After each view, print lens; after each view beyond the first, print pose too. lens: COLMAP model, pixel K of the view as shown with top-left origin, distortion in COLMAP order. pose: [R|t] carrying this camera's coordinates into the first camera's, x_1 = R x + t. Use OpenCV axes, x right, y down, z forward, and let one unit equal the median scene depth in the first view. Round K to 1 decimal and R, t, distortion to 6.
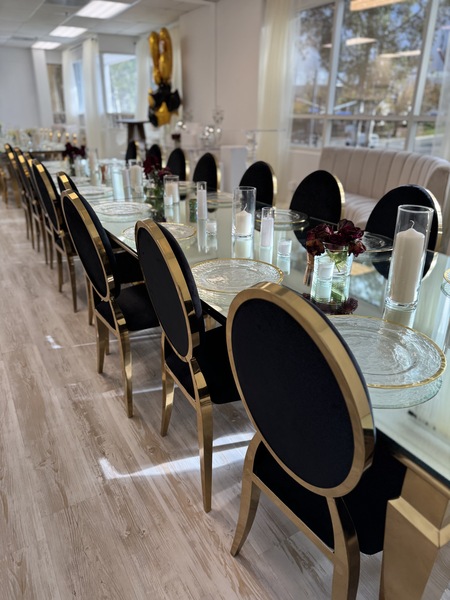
lens RADIAL K [[430.7, 0, 225.0], [0, 430.7, 300.0], [0, 0, 1]] dist [0.060975, -0.052156]
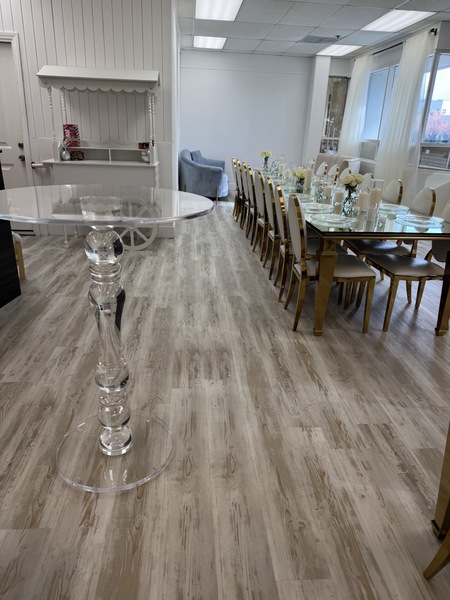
lens RADIAL K [[430.7, 0, 225.0], [0, 430.7, 300.0], [0, 0, 1]] dist [0.060975, -0.052156]
pose [[0.899522, 0.186811, -0.394920, -0.238071], [-0.201218, 0.979534, 0.005033, -0.147757], [0.387777, 0.074938, 0.918702, 0.312336]]
